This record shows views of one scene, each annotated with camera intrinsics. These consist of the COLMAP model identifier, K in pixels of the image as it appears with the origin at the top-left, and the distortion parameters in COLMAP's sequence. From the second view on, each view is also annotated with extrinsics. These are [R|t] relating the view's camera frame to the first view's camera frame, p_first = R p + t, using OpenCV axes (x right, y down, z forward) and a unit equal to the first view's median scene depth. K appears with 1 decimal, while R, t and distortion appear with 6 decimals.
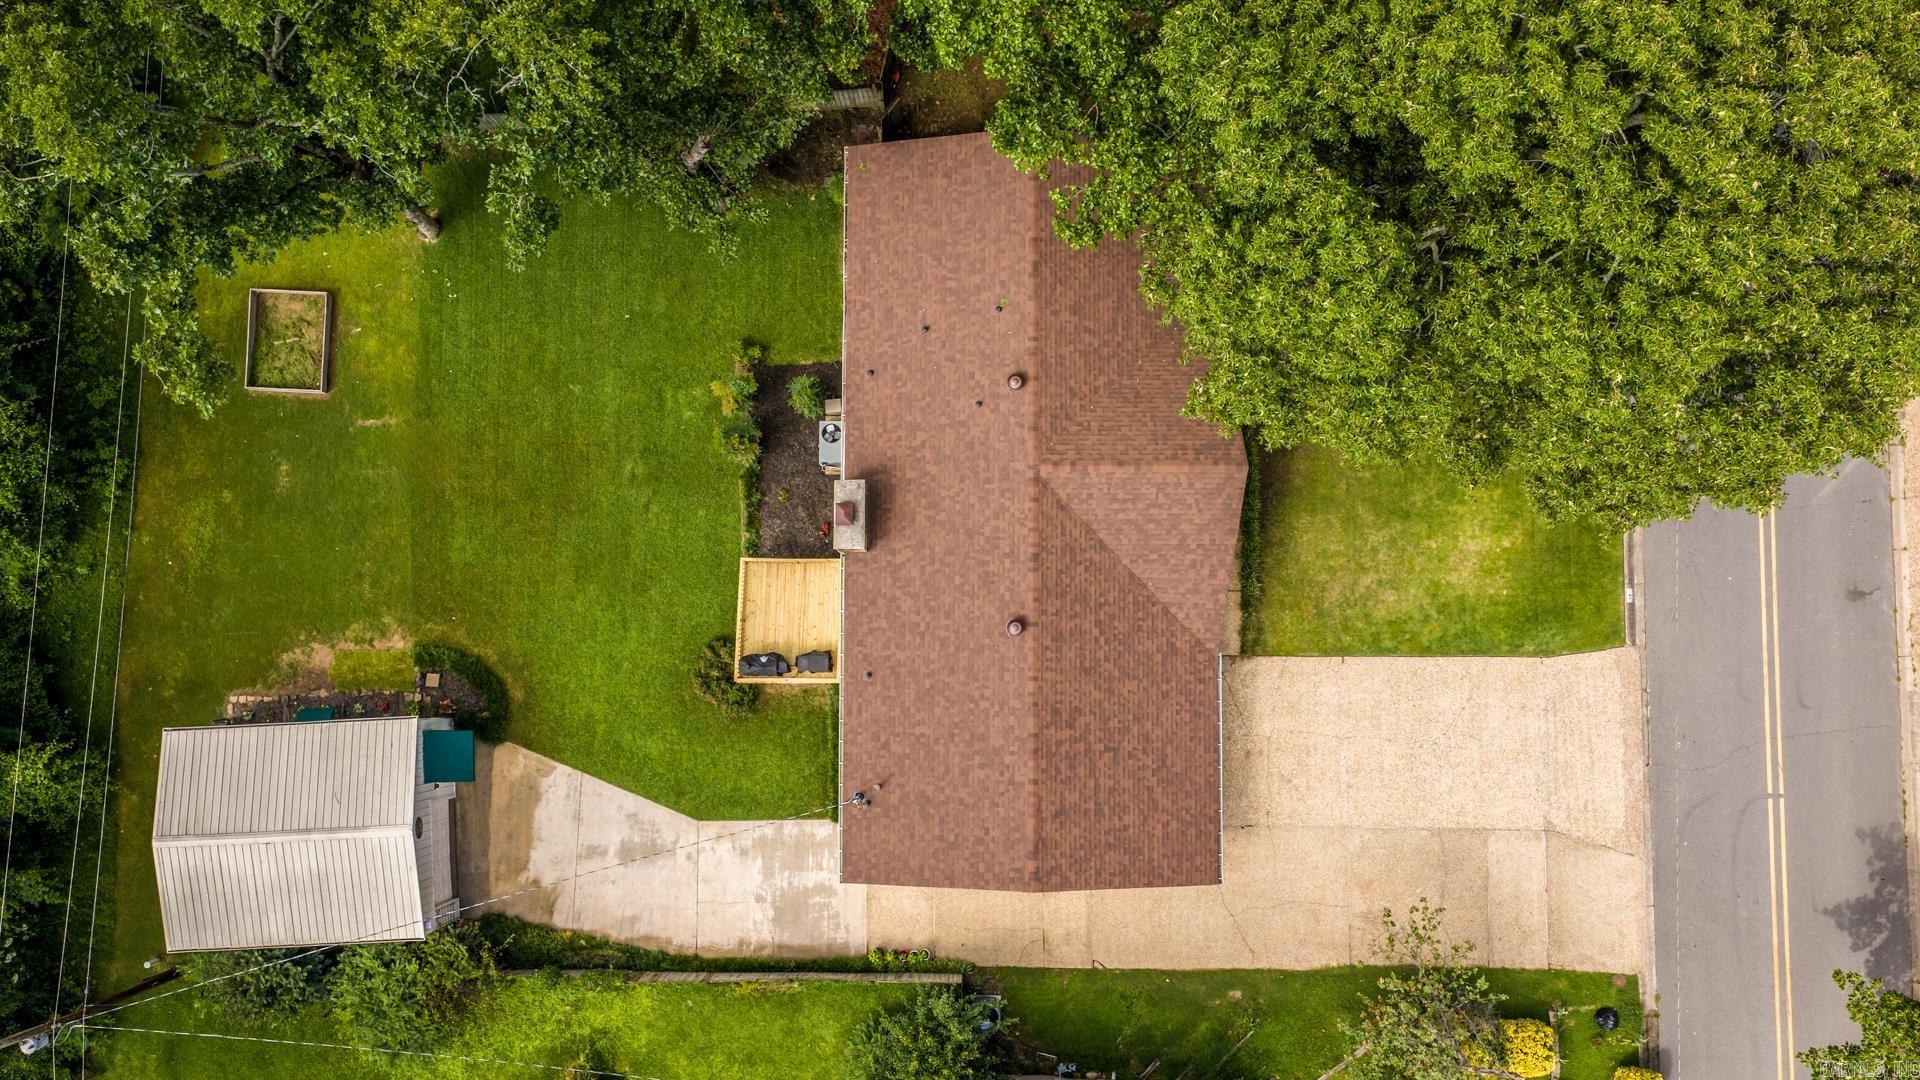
lens RADIAL K [[1647.6, 0, 963.4], [0, 1647.6, 549.0], [0, 0, 1]] dist [0.026559, -0.066340]
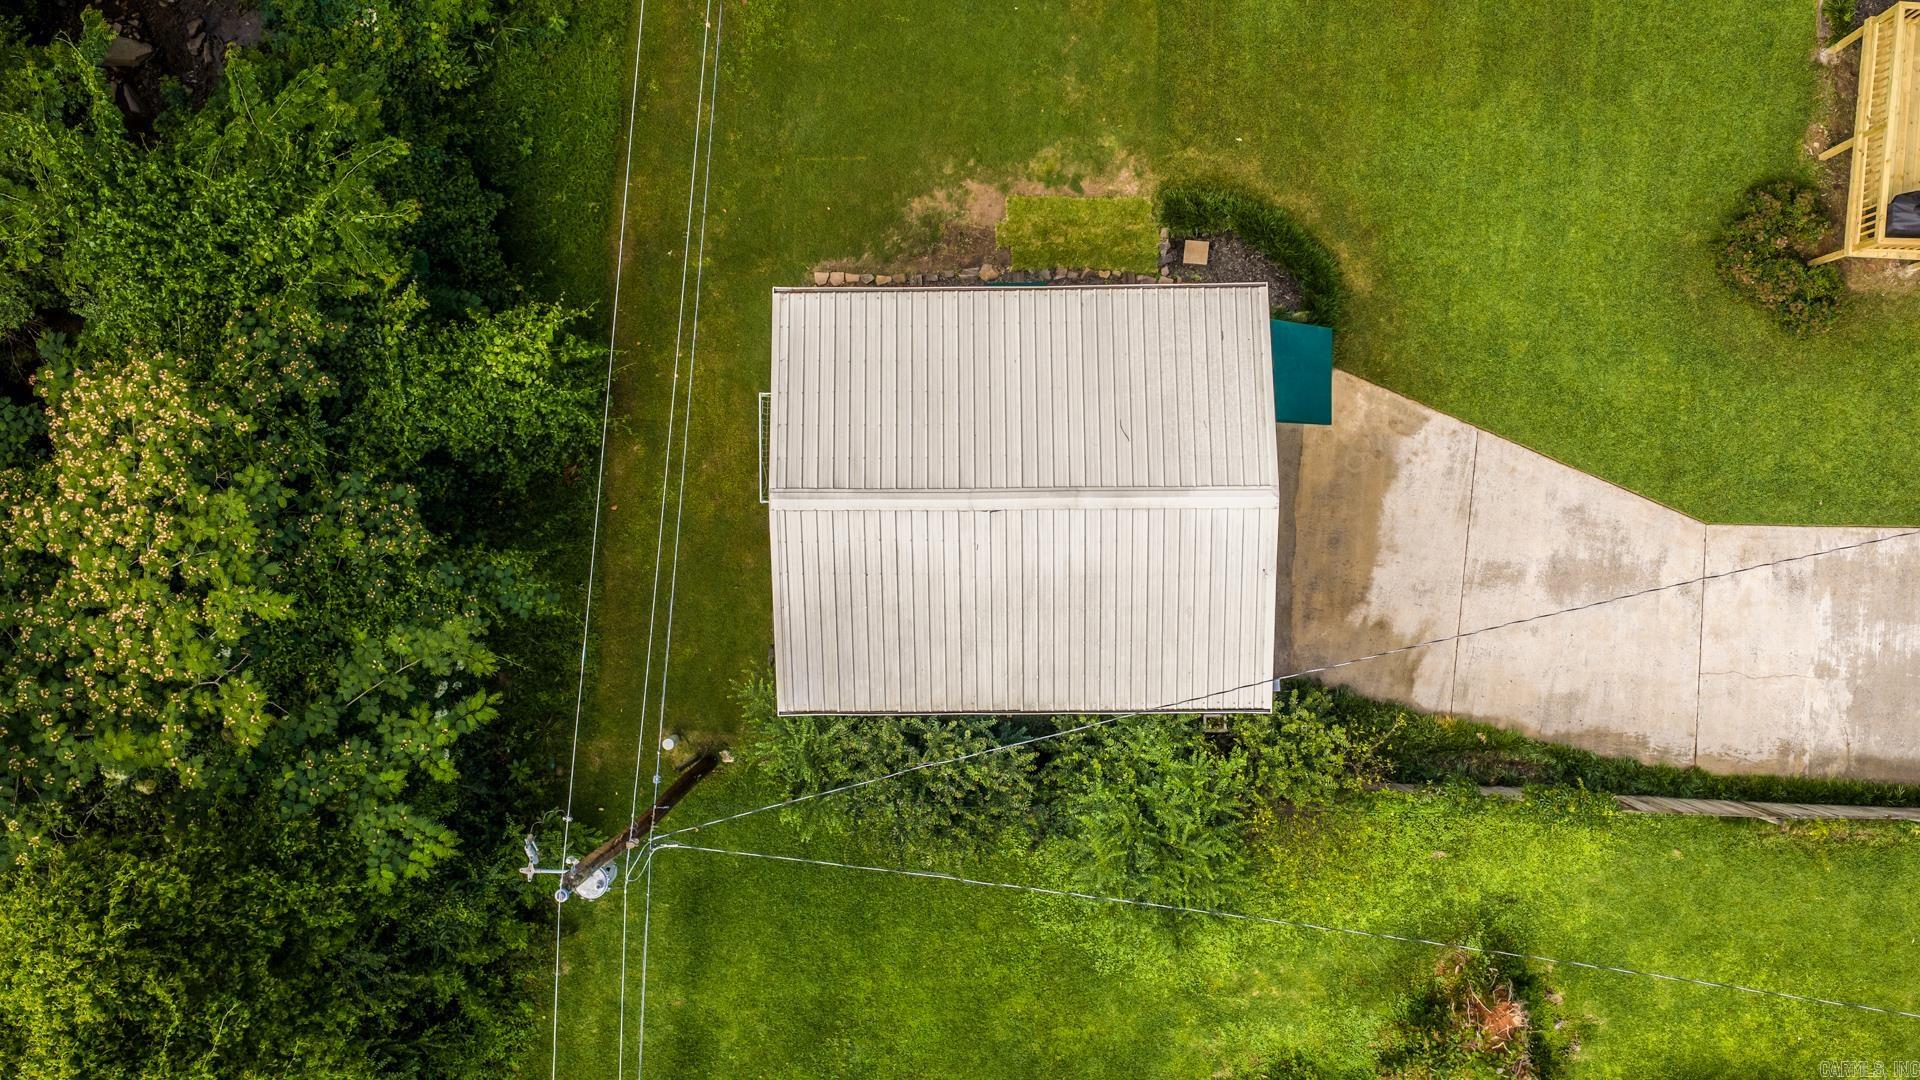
lens RADIAL K [[1647.6, 0, 963.4], [0, 1647.6, 549.0], [0, 0, 1]] dist [0.026559, -0.066340]
pose [[0.999074, 0.041676, -0.010669, -0.398275], [-0.040734, 0.996201, 0.076968, 0.141697], [0.013836, -0.076462, 0.996976, 0.459793]]
